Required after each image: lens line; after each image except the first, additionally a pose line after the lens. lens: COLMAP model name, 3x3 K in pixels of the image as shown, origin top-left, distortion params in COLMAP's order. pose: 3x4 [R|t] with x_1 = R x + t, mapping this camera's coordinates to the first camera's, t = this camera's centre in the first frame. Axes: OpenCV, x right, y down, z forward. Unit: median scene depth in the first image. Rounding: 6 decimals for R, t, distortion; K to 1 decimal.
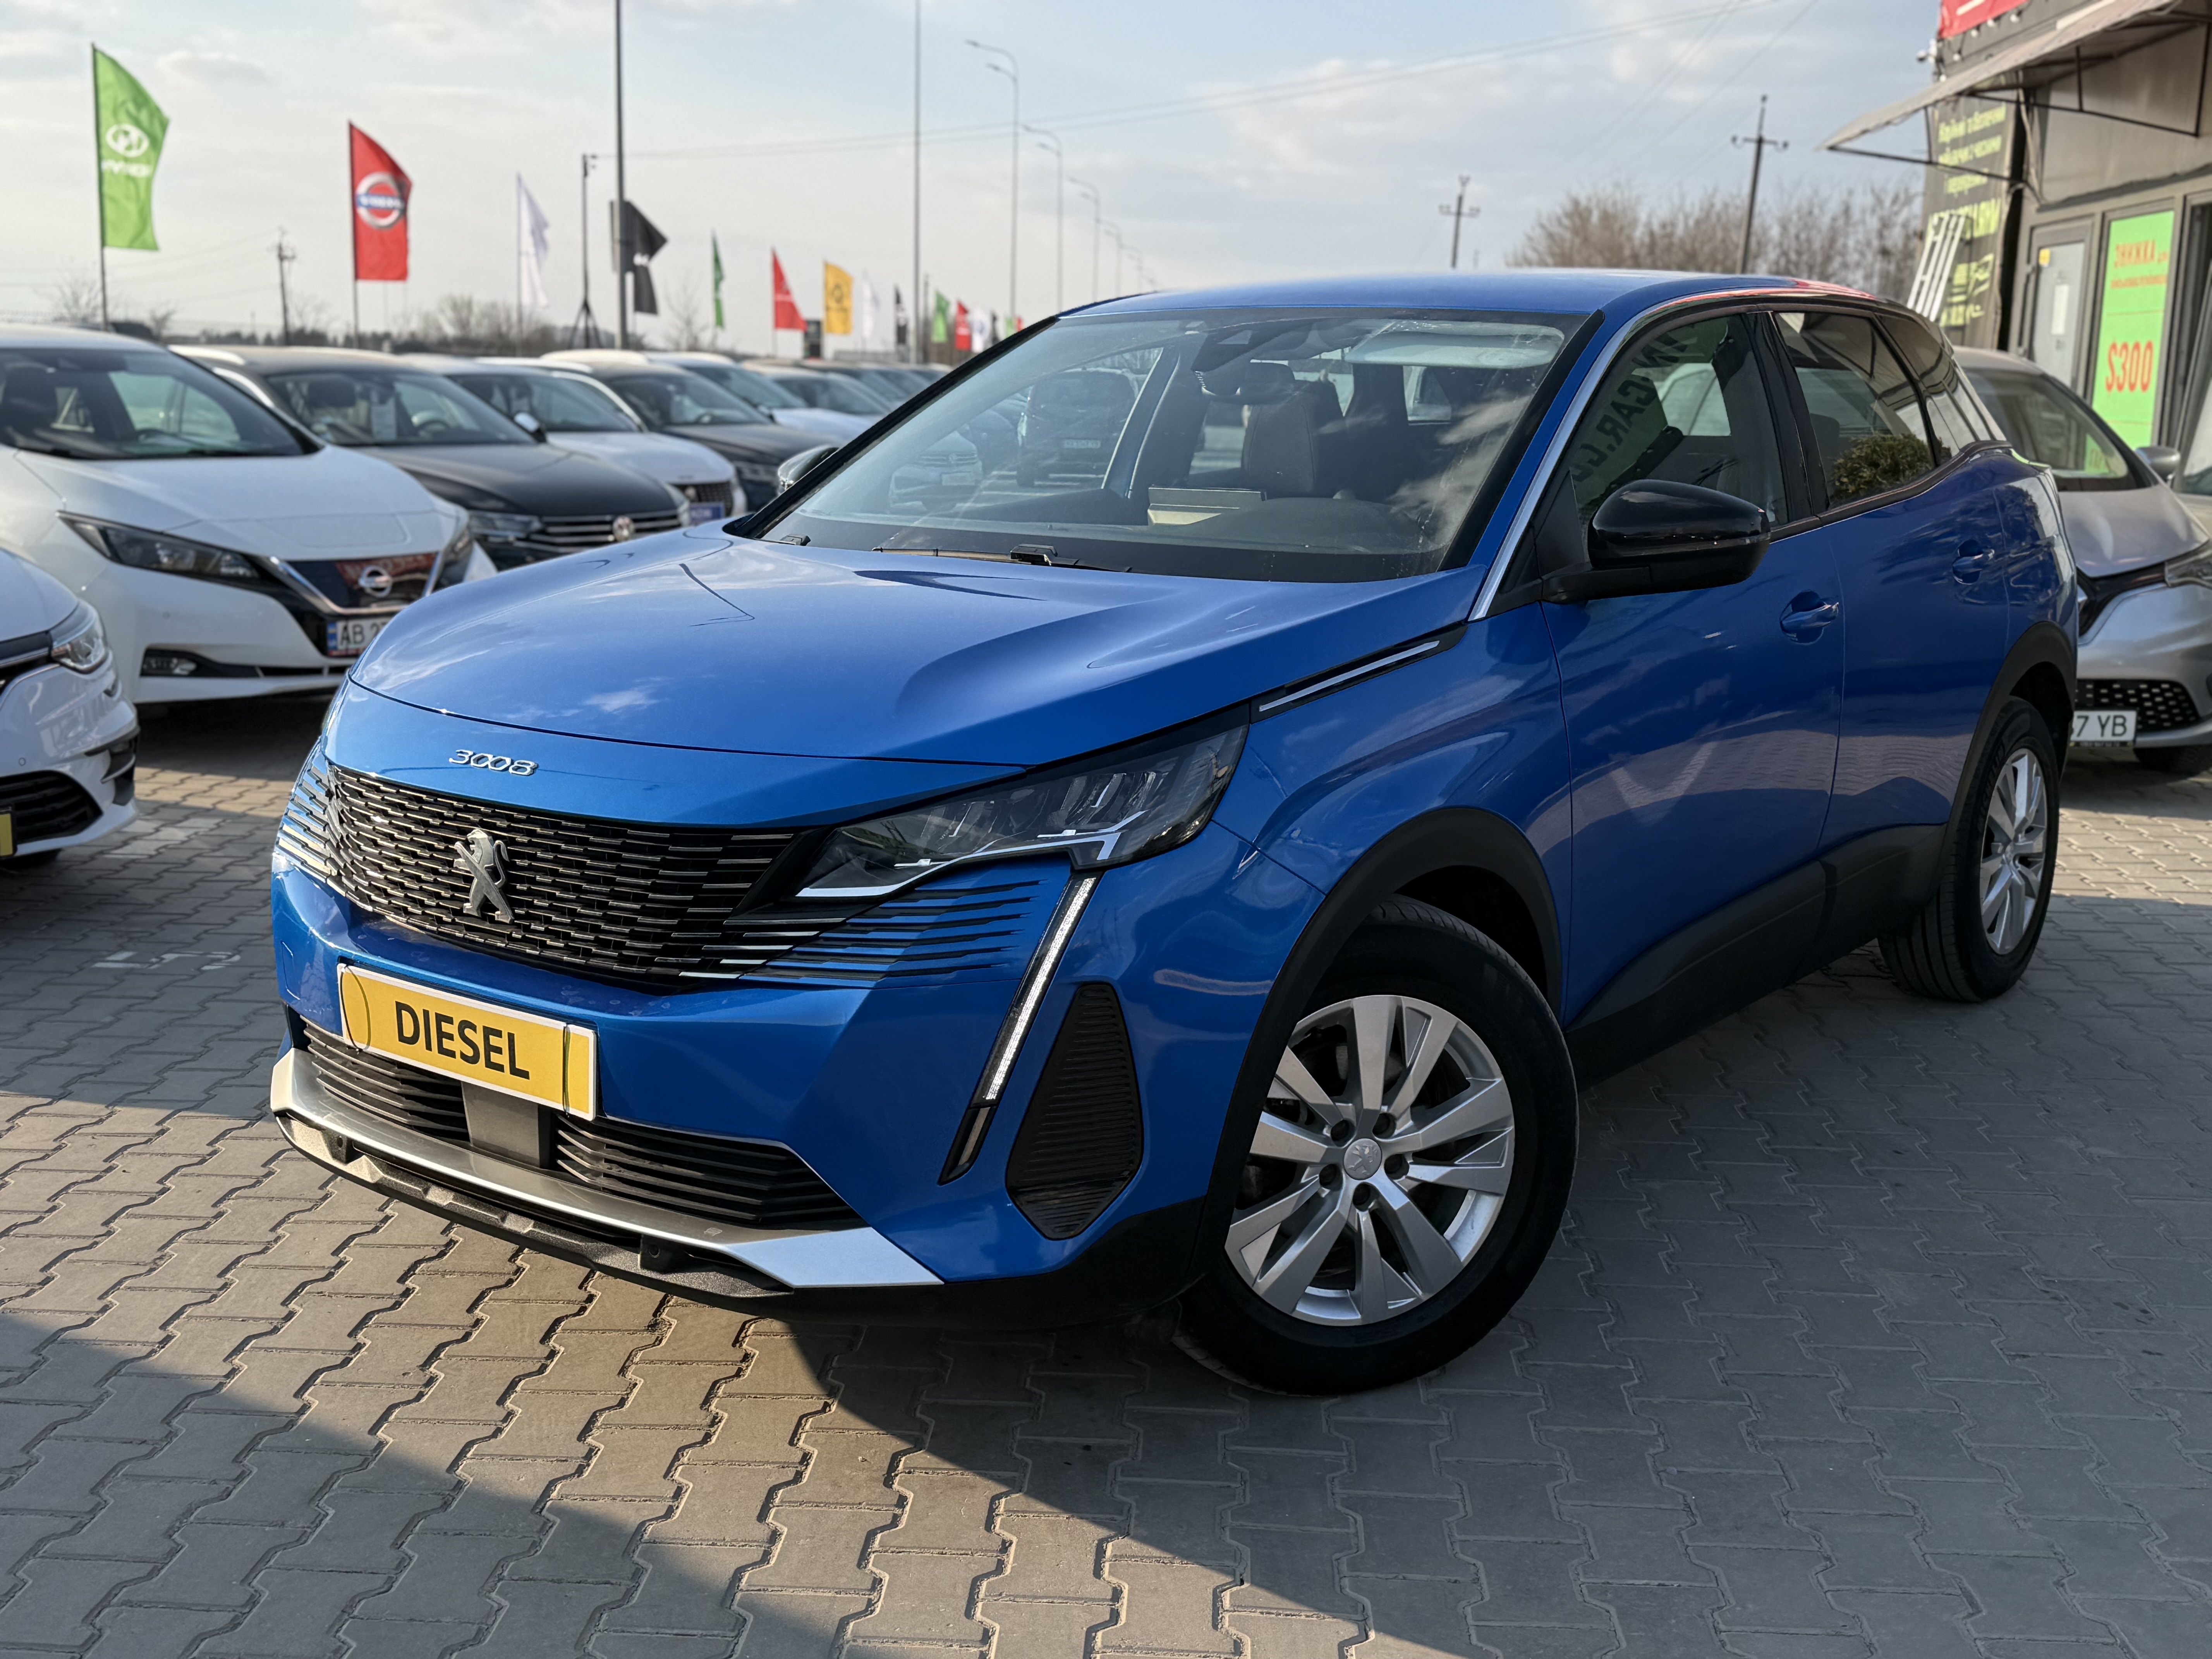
lens RADIAL K [[2336.1, 0, 1106.0], [0, 2336.1, 829.5], [0, 0, 1]] dist [-0.003970, -0.010675]
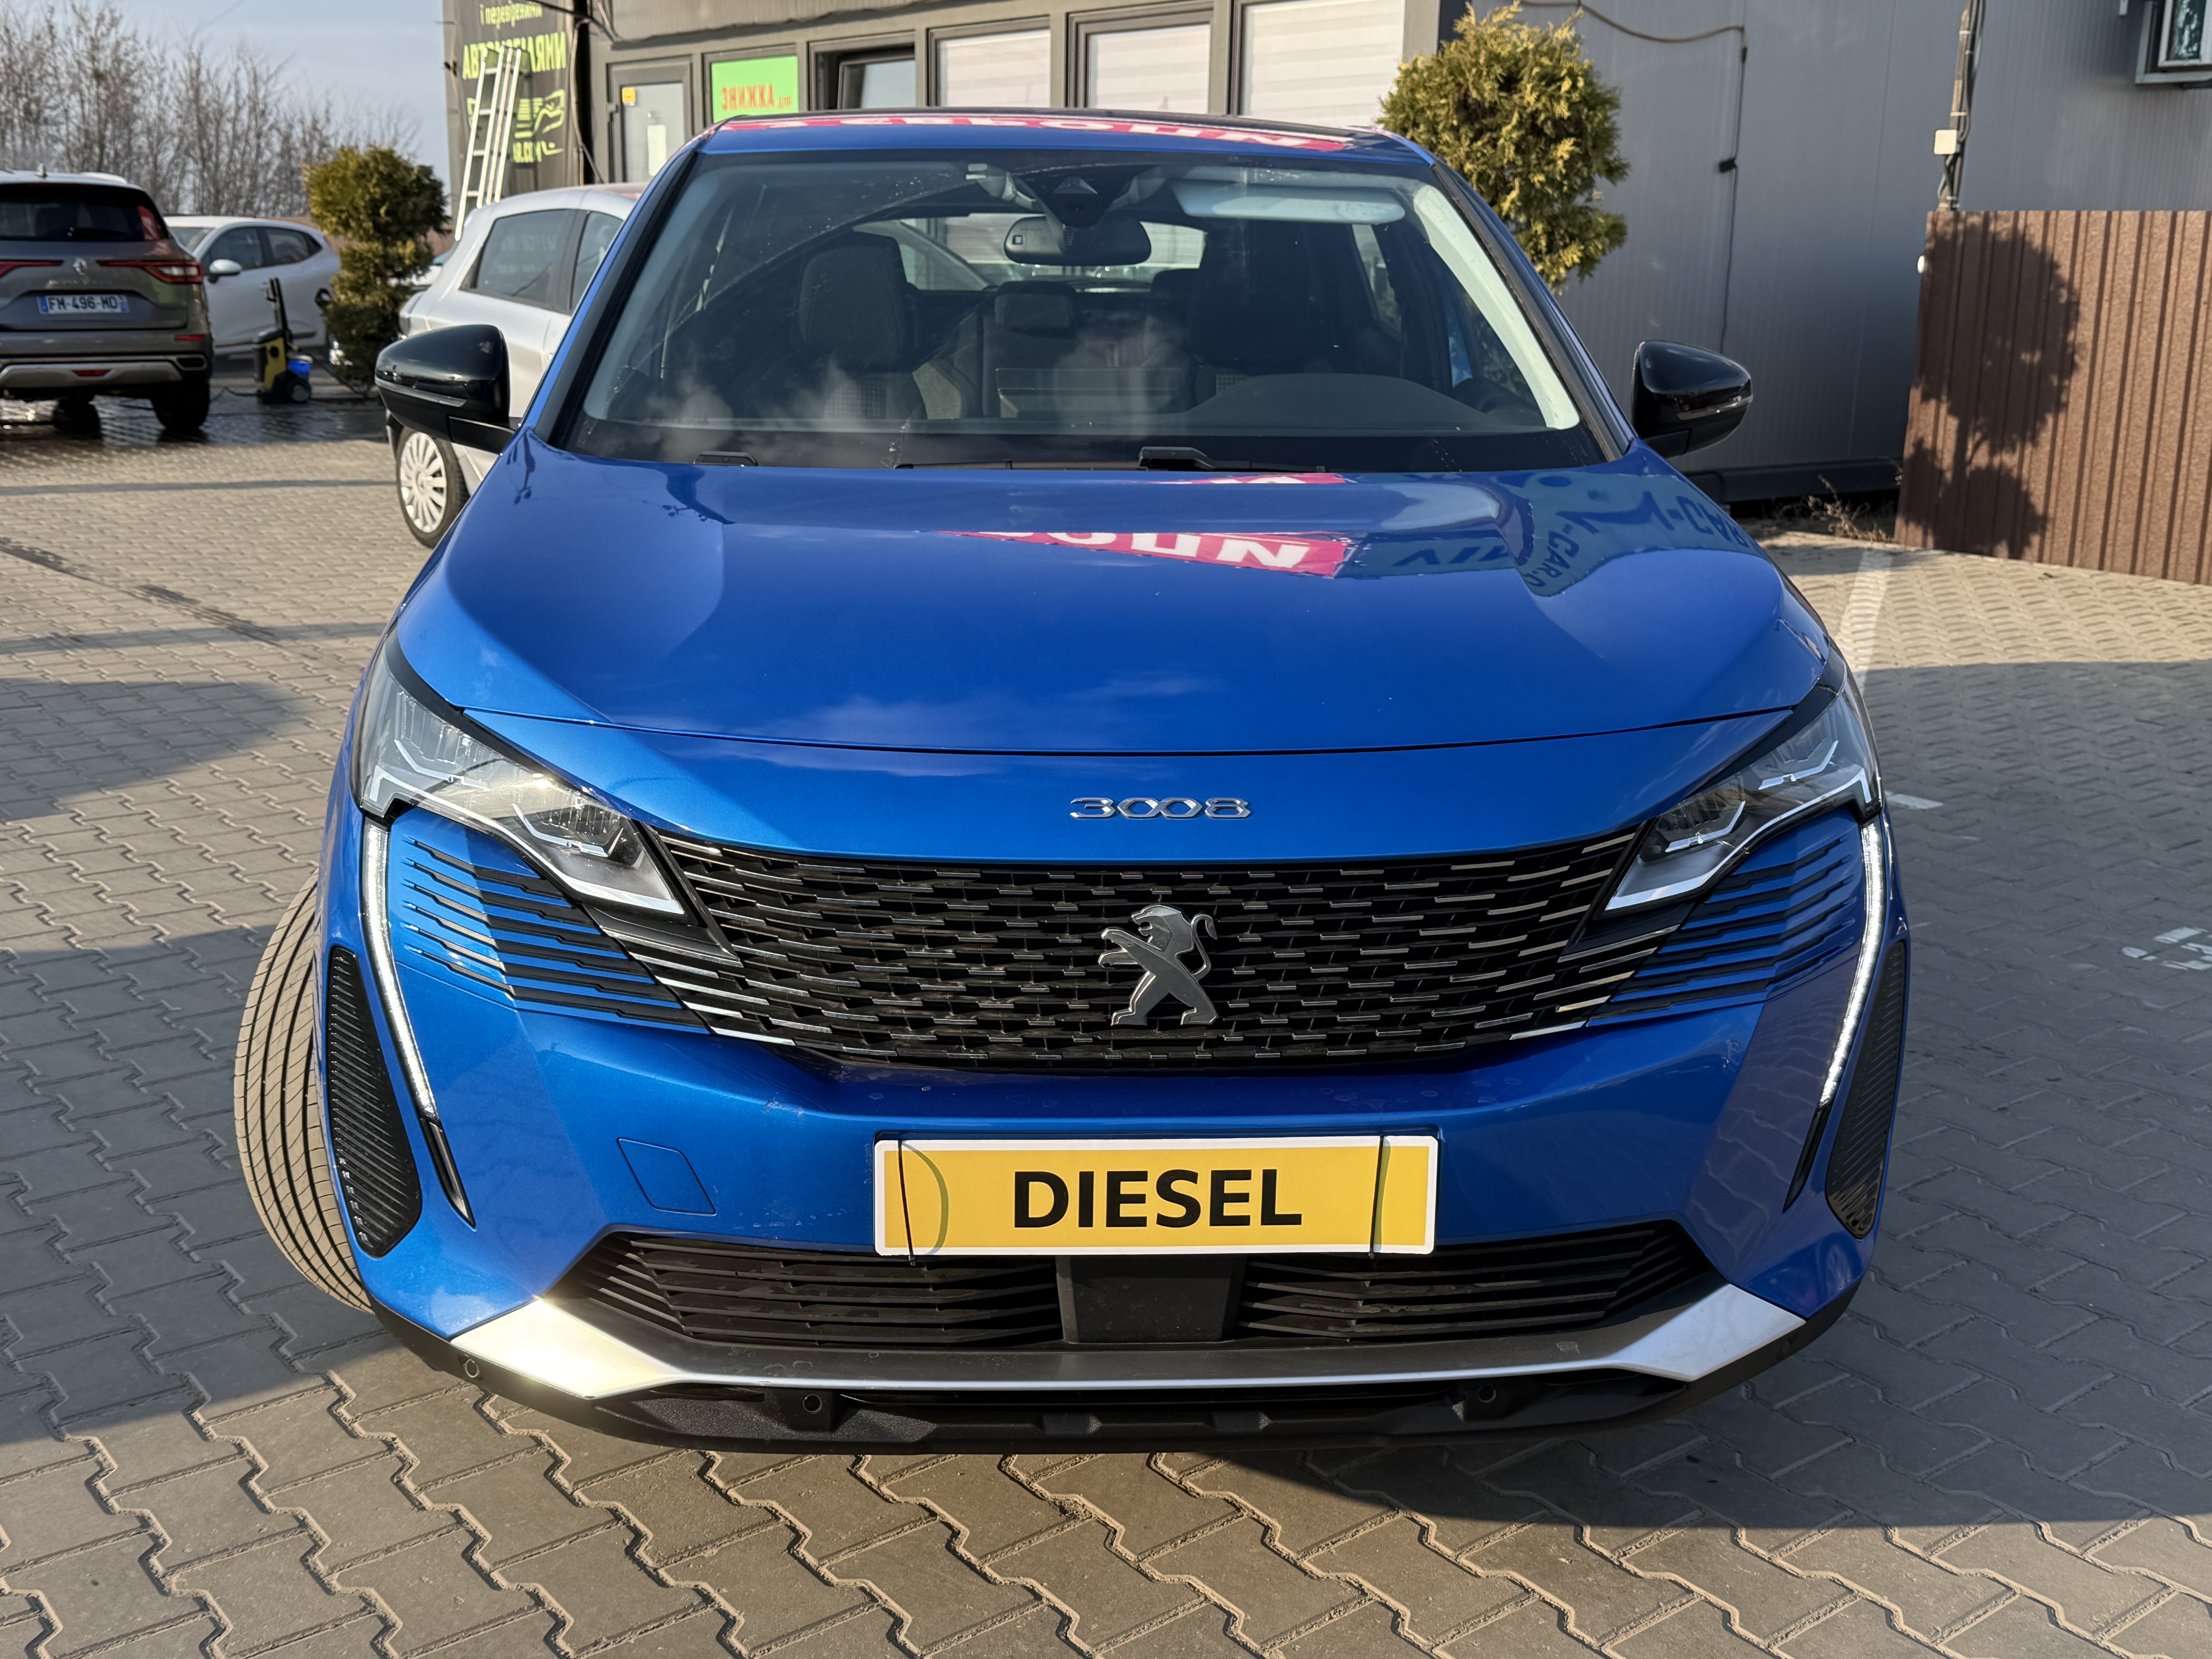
lens RADIAL K [[2263.1, 0, 1106.0], [0, 2263.1, 829.5], [0, 0, 1]] dist [0.114484, 0.006989]
pose [[0.774492, -0.168499, 0.609729, -0.688891], [0.125147, 0.985634, 0.113416, -0.101521], [-0.620080, -0.011534, 0.784453, 0.462995]]
